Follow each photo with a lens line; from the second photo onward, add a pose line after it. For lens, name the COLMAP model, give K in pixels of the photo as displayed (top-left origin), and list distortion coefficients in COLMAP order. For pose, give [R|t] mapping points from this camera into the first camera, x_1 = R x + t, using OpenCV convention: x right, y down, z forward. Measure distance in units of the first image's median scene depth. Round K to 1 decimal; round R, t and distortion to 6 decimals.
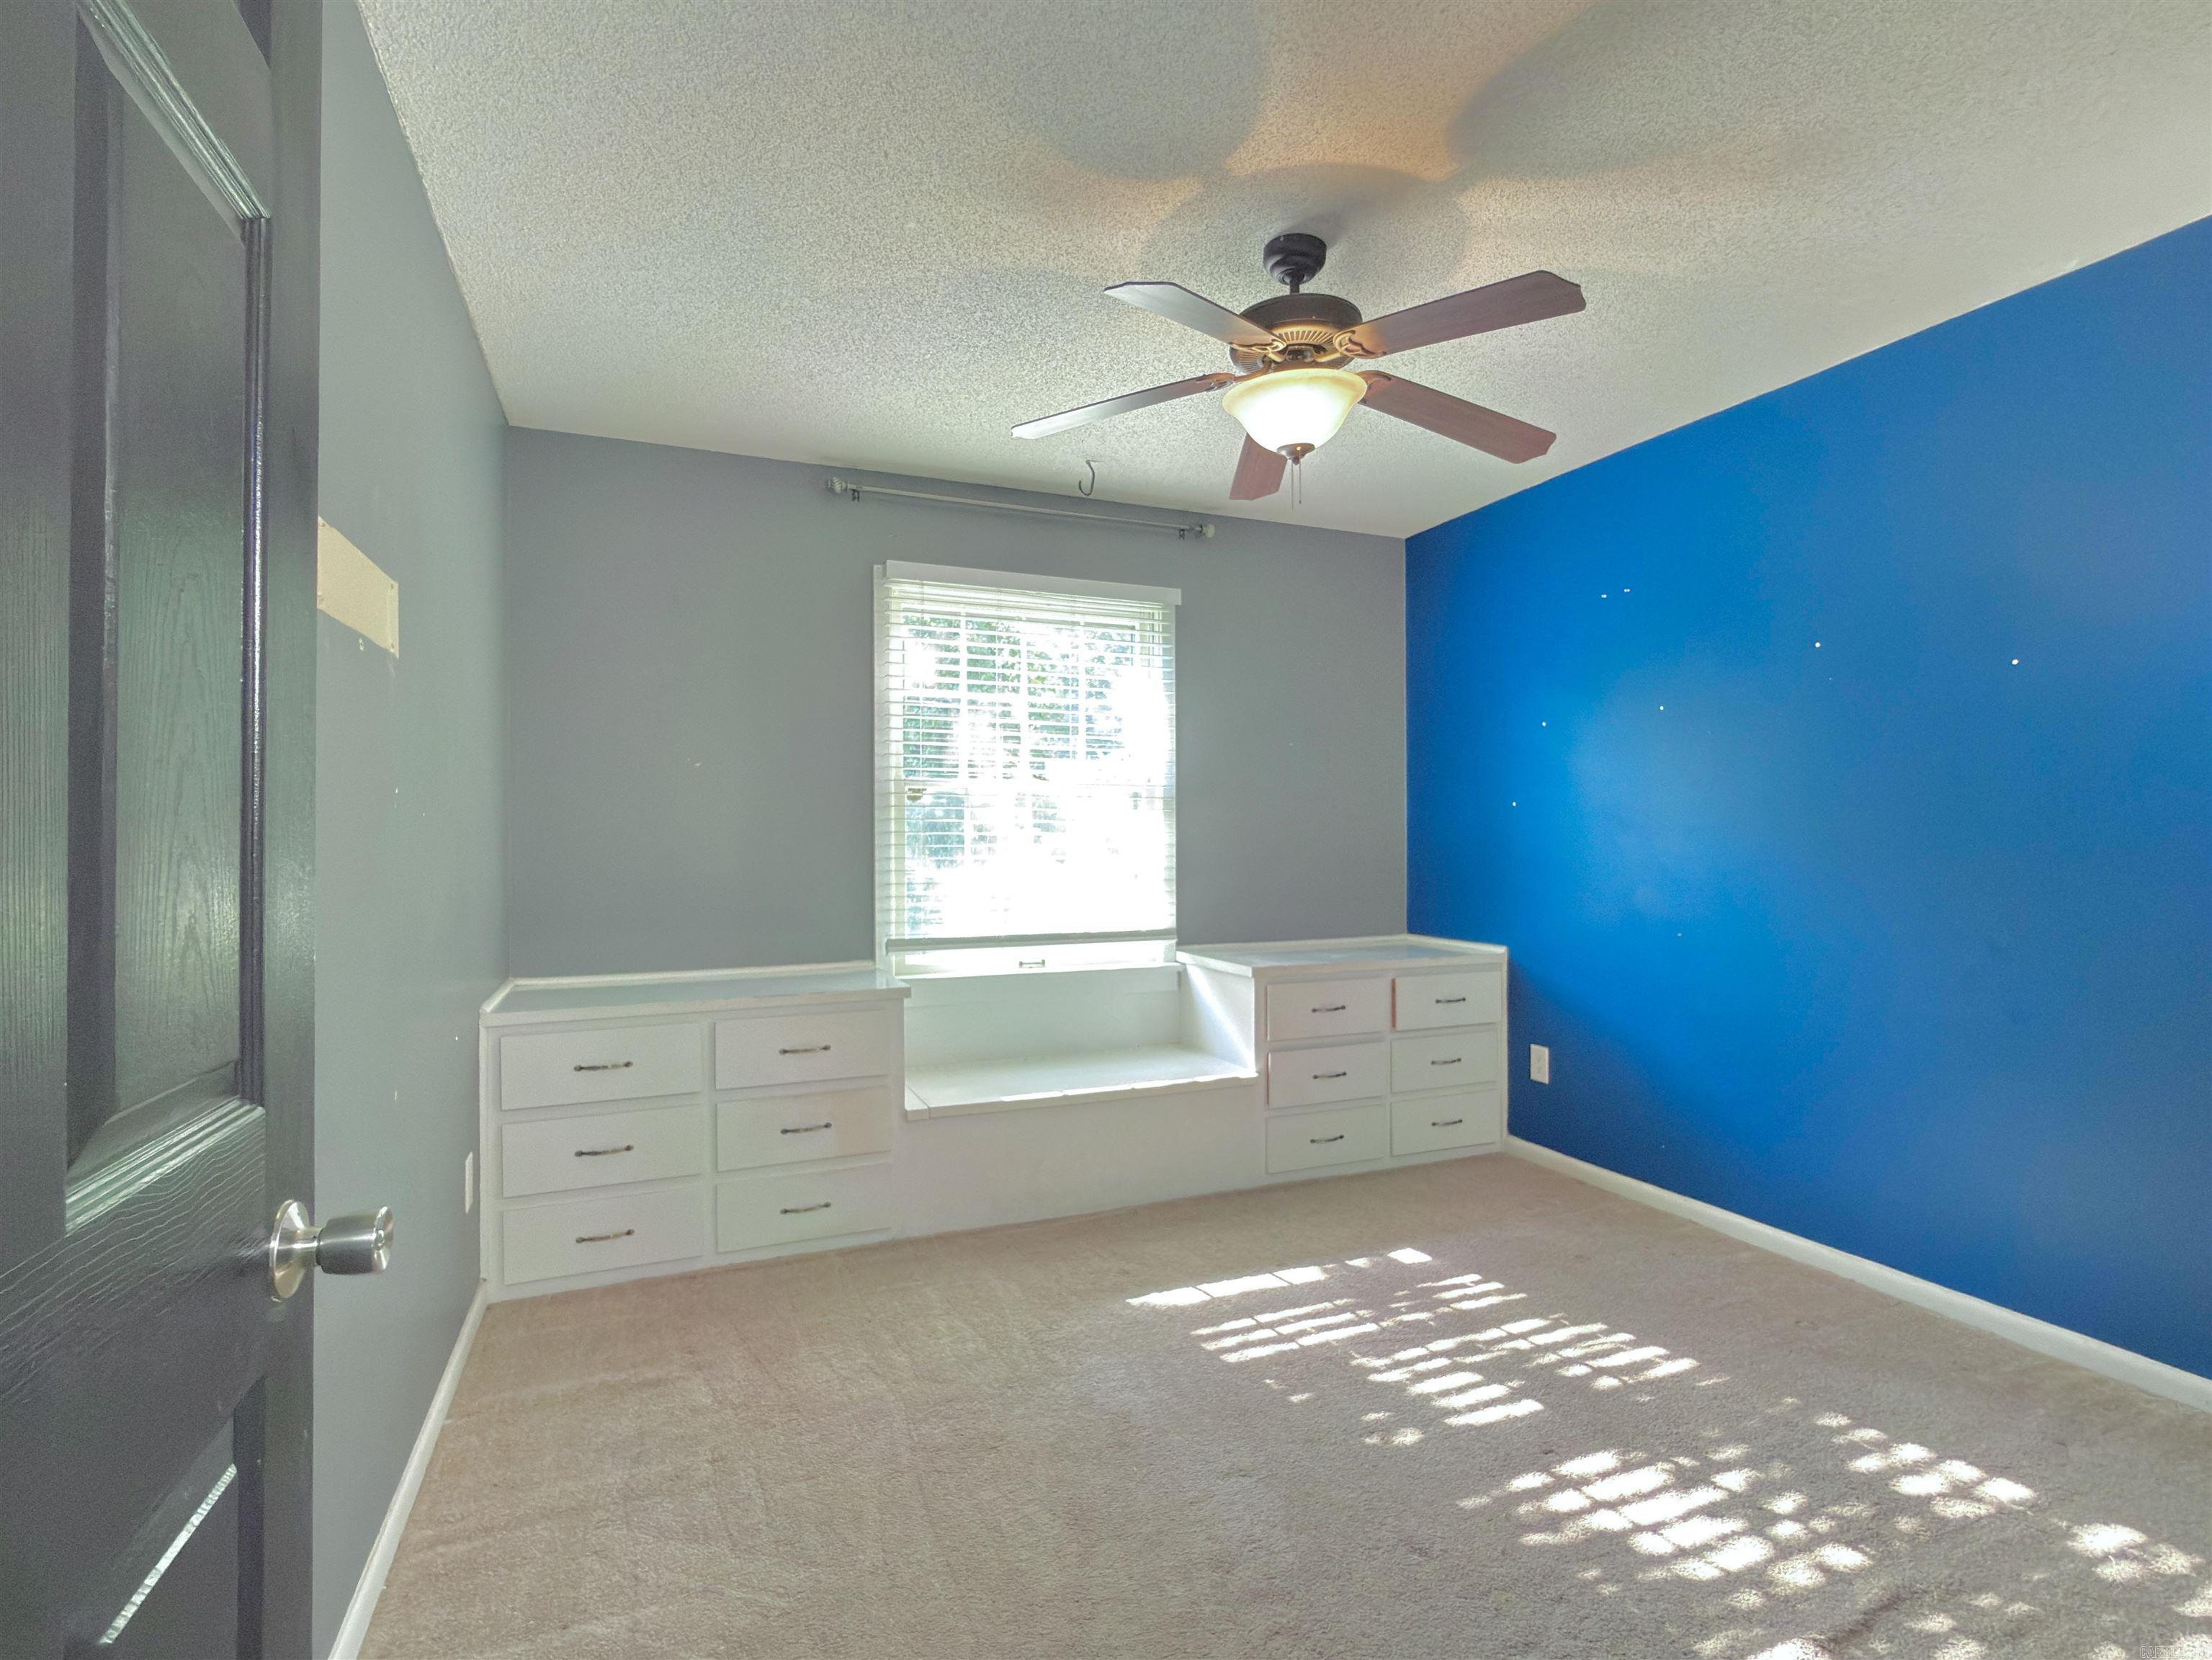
lens RADIAL K [[1095.8, 0, 1108.6], [0, 1095.8, 836.5], [0, 0, 1]] dist [0.000848, -0.000651]
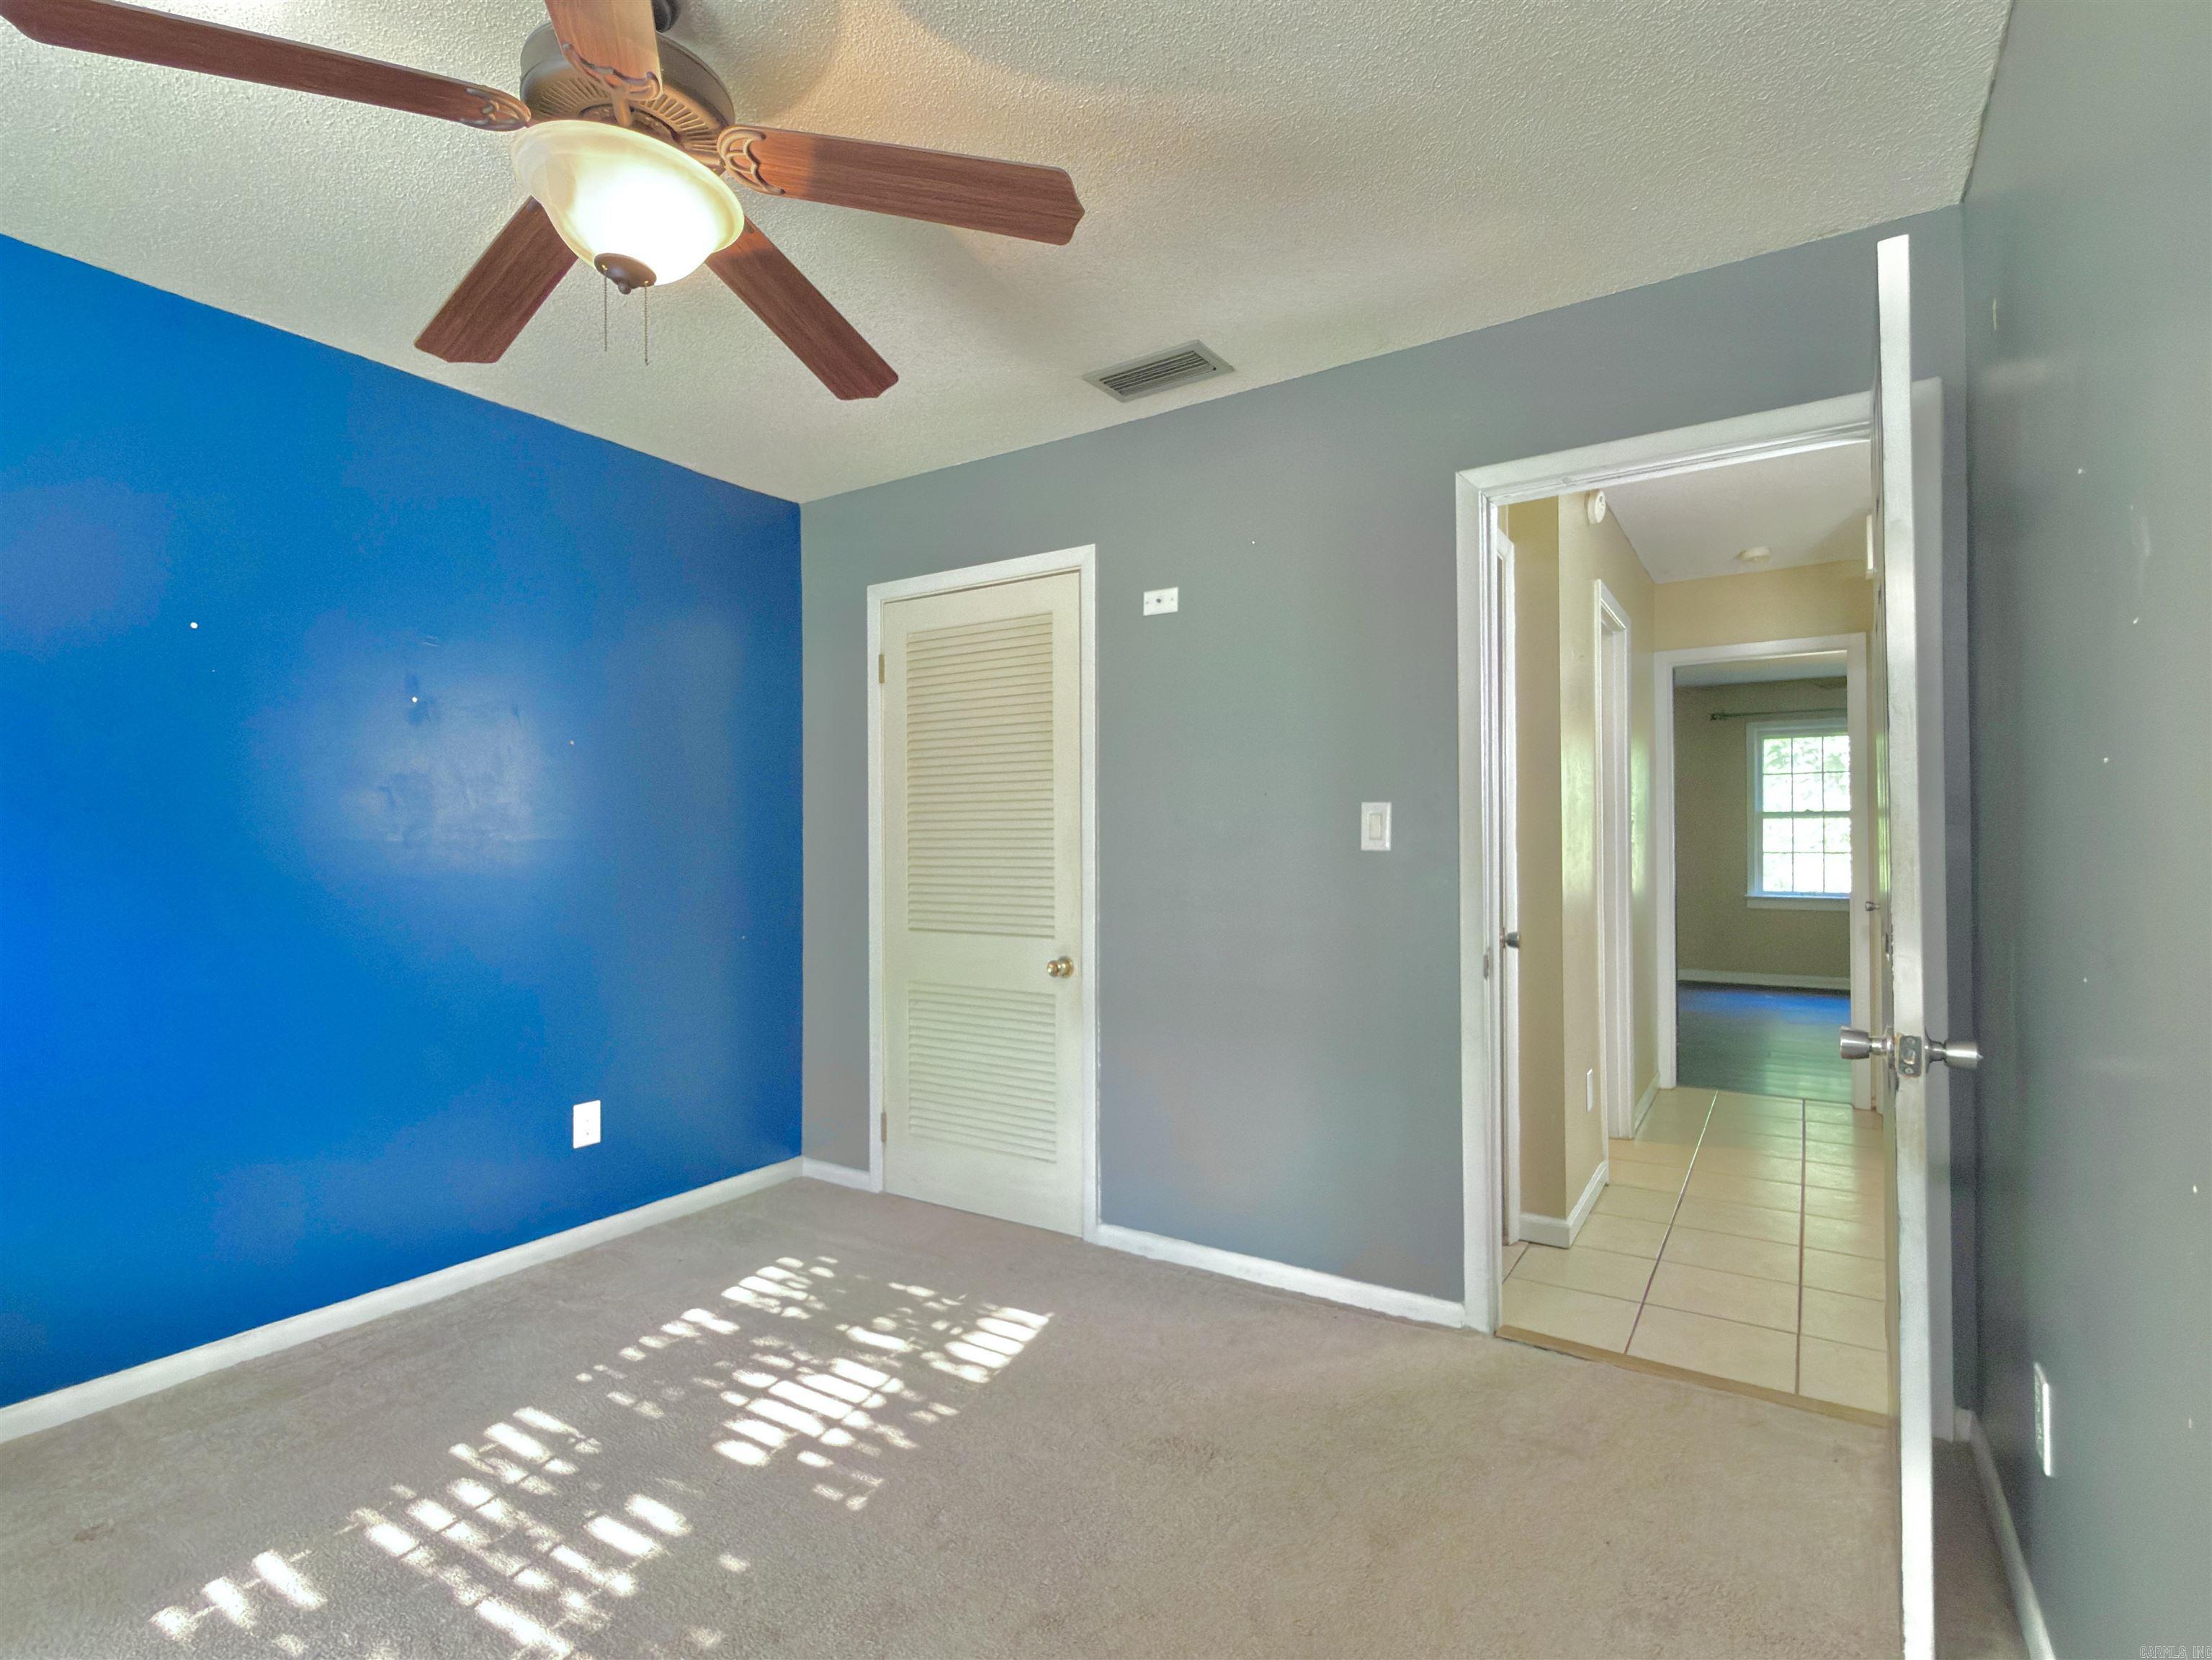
lens RADIAL K [[1095.8, 0, 1108.6], [0, 1095.8, 836.5], [0, 0, 1]] dist [0.000848, -0.000651]
pose [[-0.595194, 0.015335, 0.803436, -0.570743], [0.003005, 0.999853, -0.016858, -0.007298], [-0.803577, -0.007620, -0.595152, 1.202143]]
